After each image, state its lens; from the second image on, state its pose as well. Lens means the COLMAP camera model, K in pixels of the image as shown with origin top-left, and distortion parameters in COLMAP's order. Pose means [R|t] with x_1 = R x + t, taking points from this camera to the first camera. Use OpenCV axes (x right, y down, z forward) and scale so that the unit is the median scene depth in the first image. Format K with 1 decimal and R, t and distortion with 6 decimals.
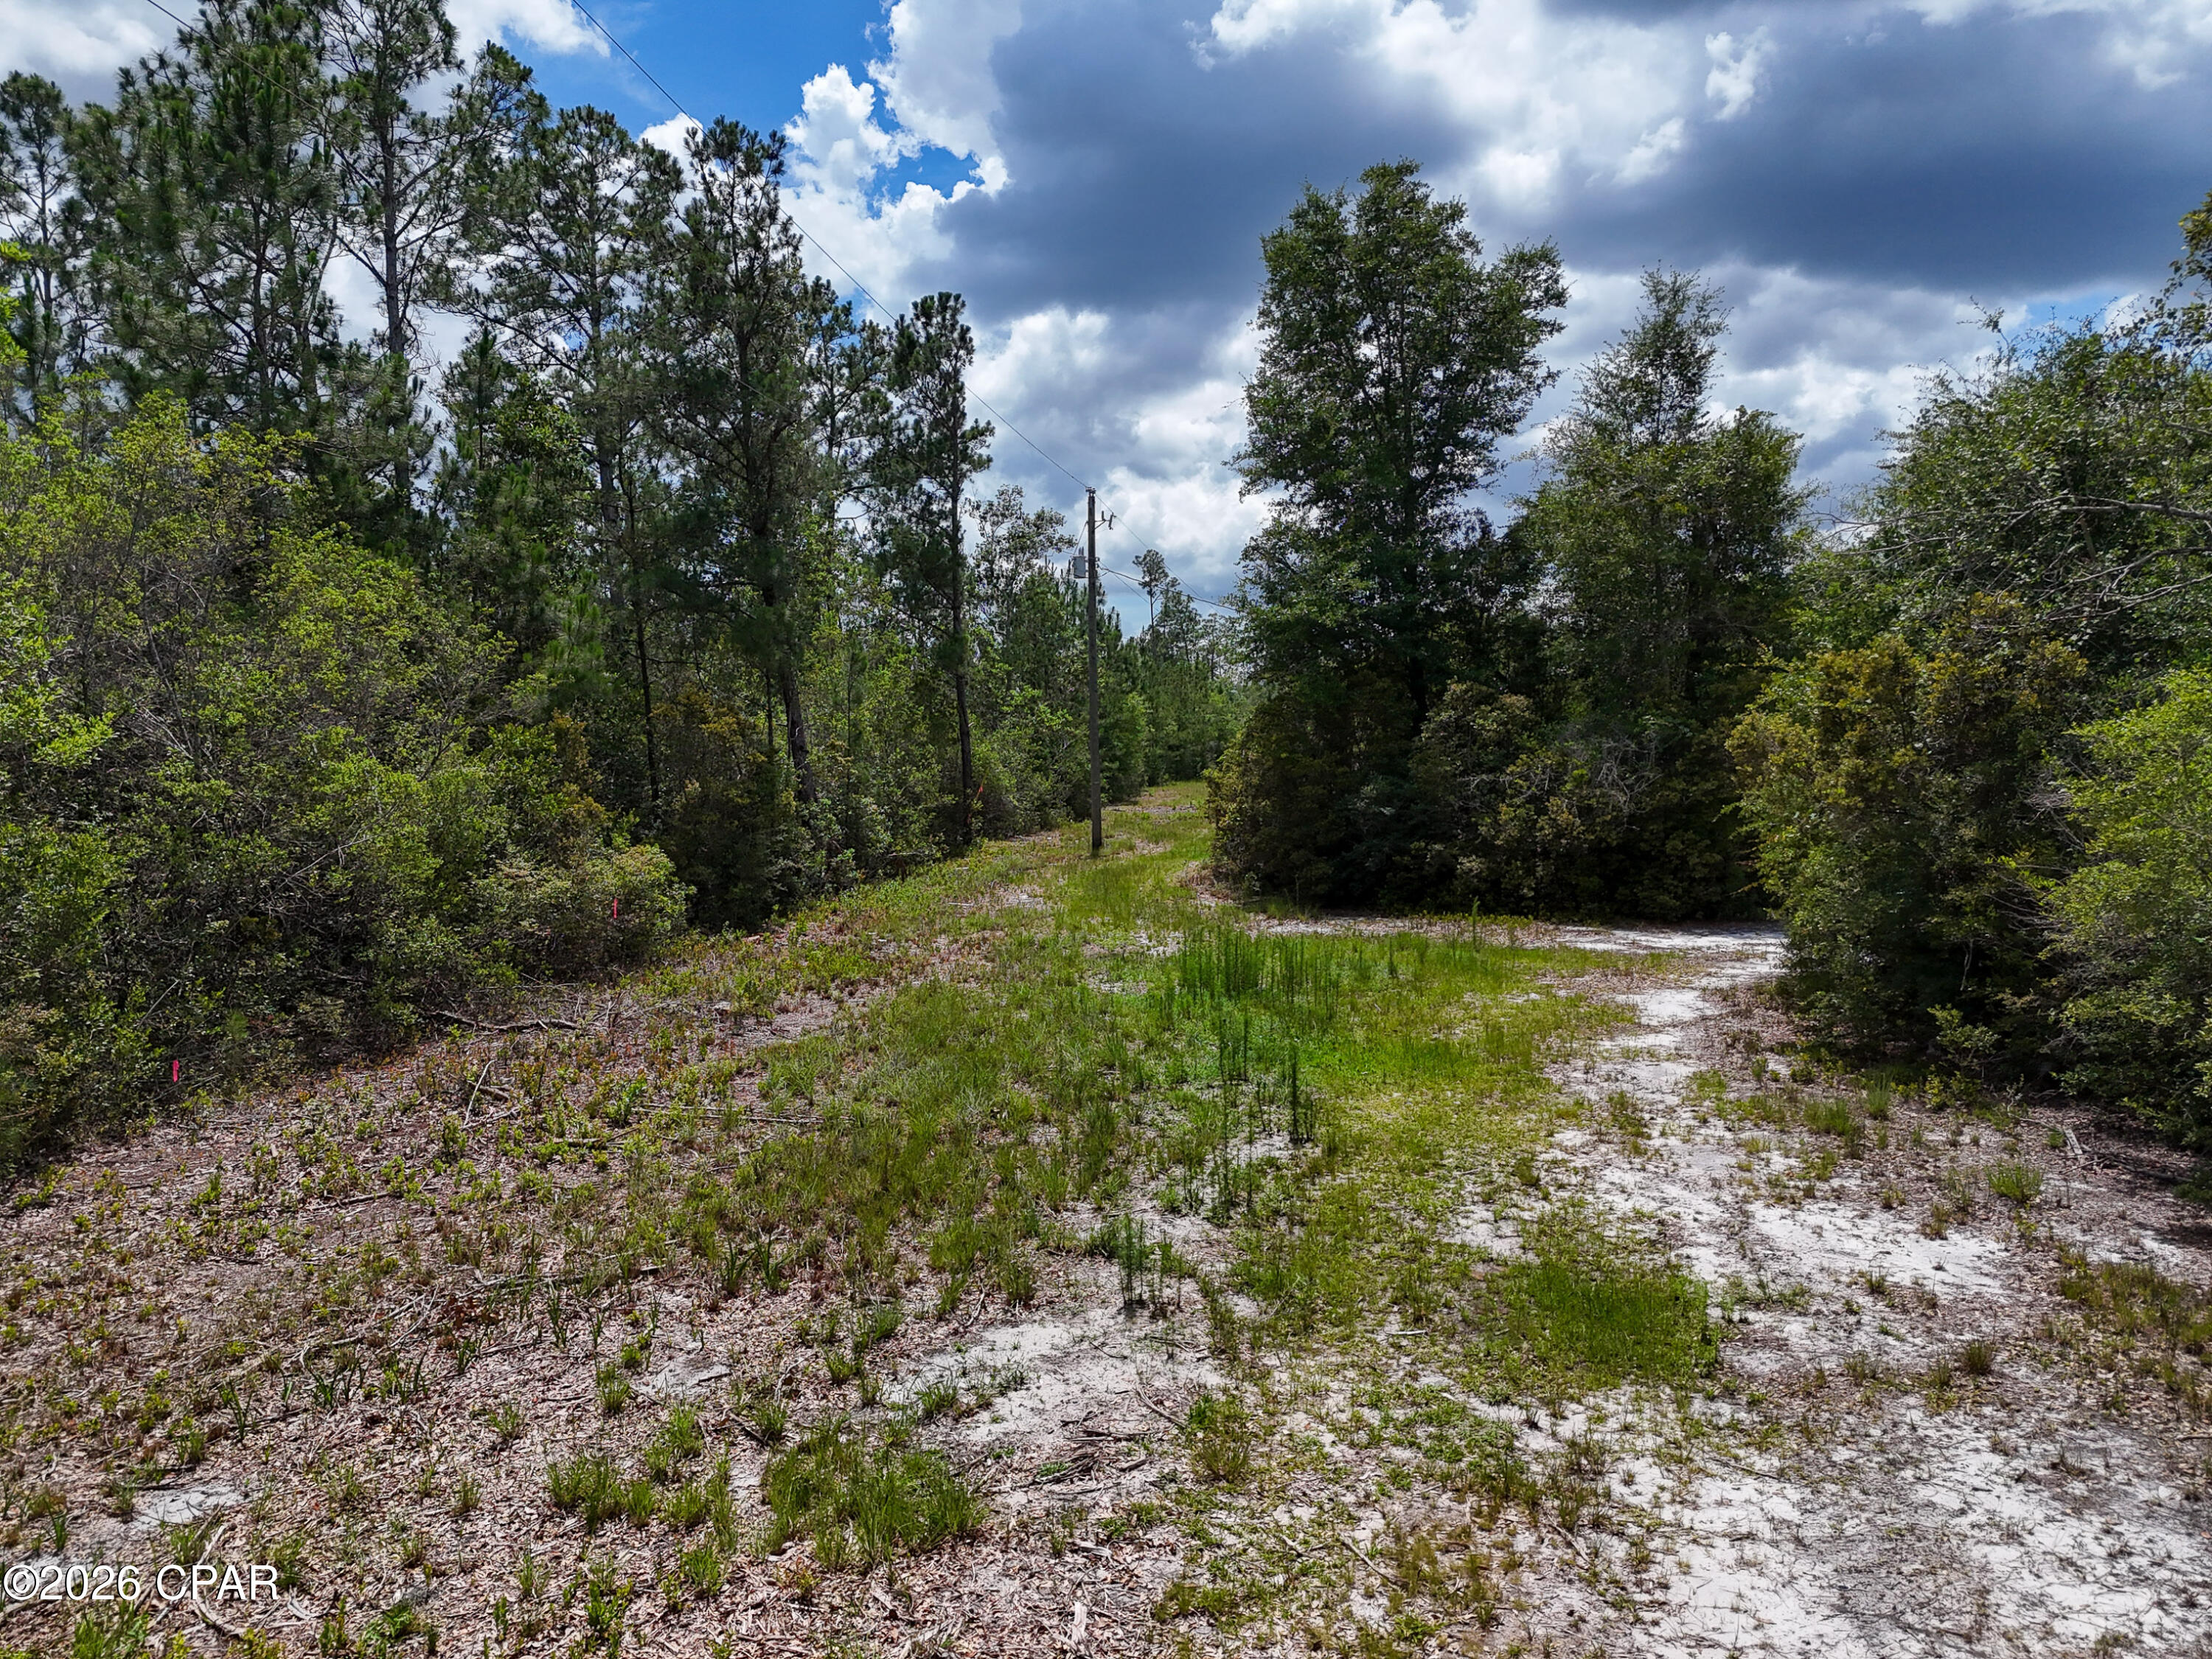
lens RADIAL K [[1530.6, 0, 1106.0], [0, 1530.6, 829.5], [0, 0, 1]] dist [-0.054767, 0.002442]
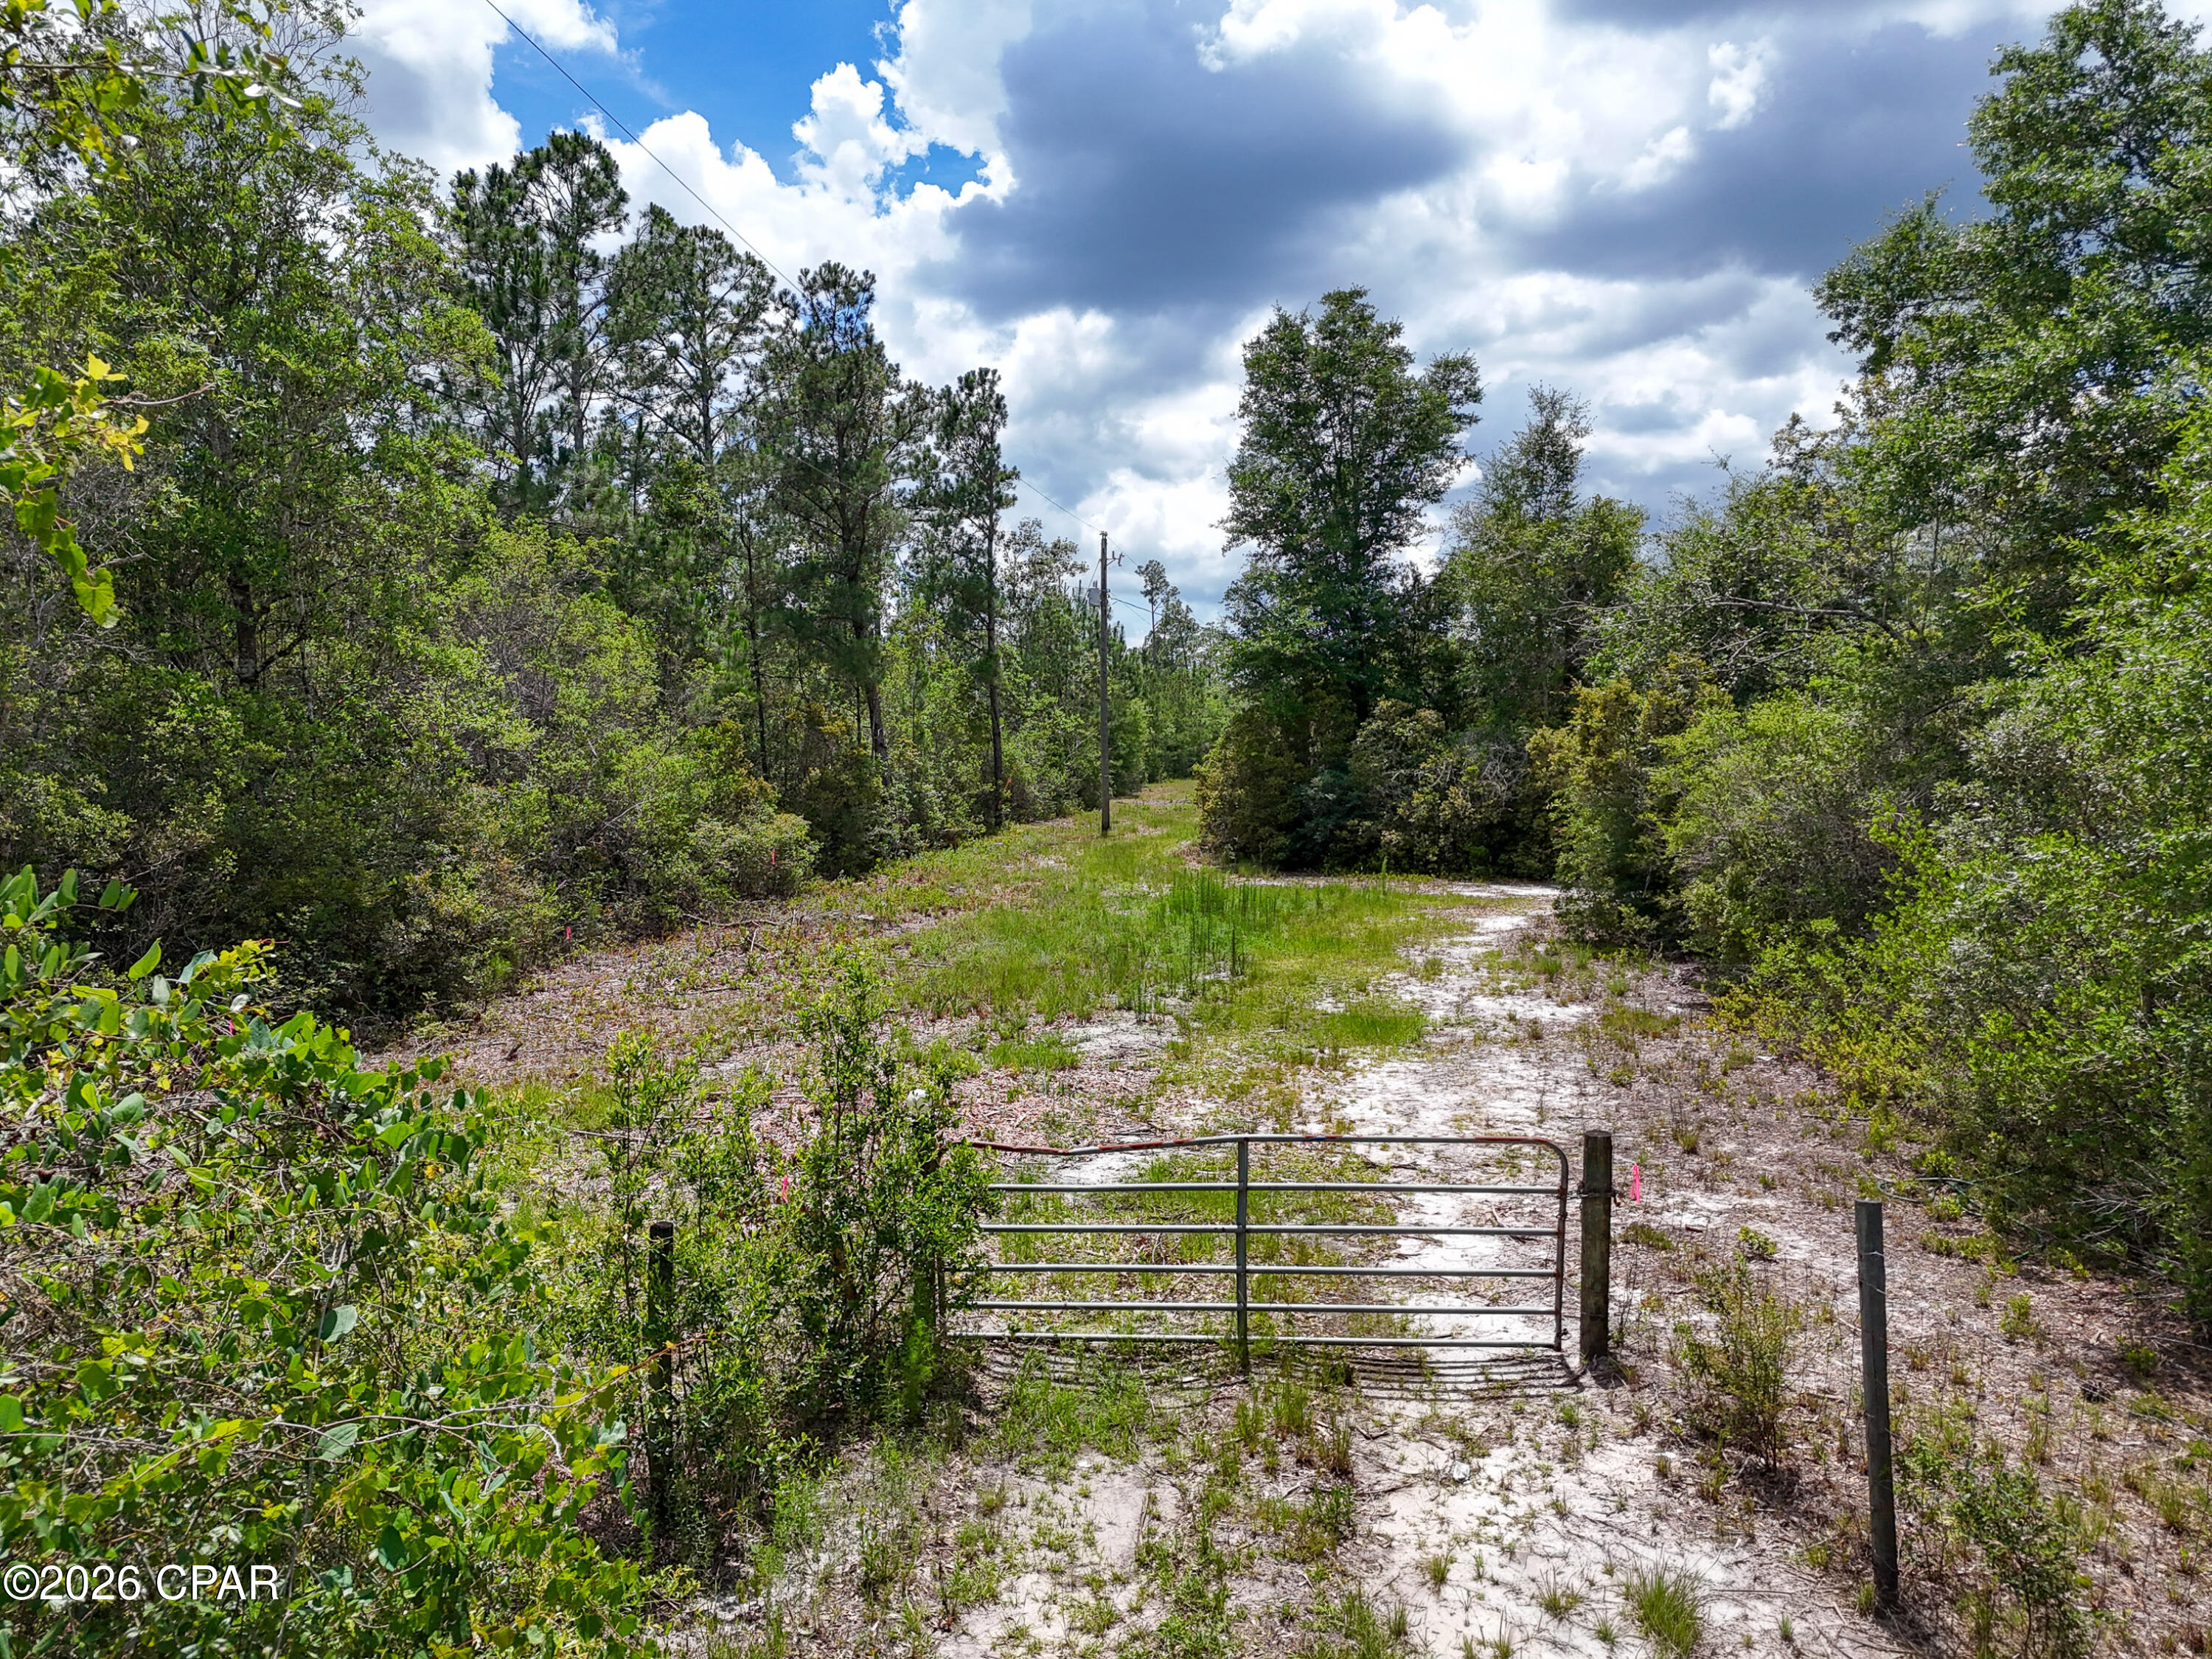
lens RADIAL K [[1650.7, 0, 1106.0], [0, 1650.7, 829.5], [0, 0, 1]] dist [0.005101, 0.013123]
pose [[0.999955, 0.009050, 0.002693, -0.011428], [-0.009040, 0.999952, -0.003726, 0.019977], [-0.002727, 0.003701, 0.999989, -0.367741]]
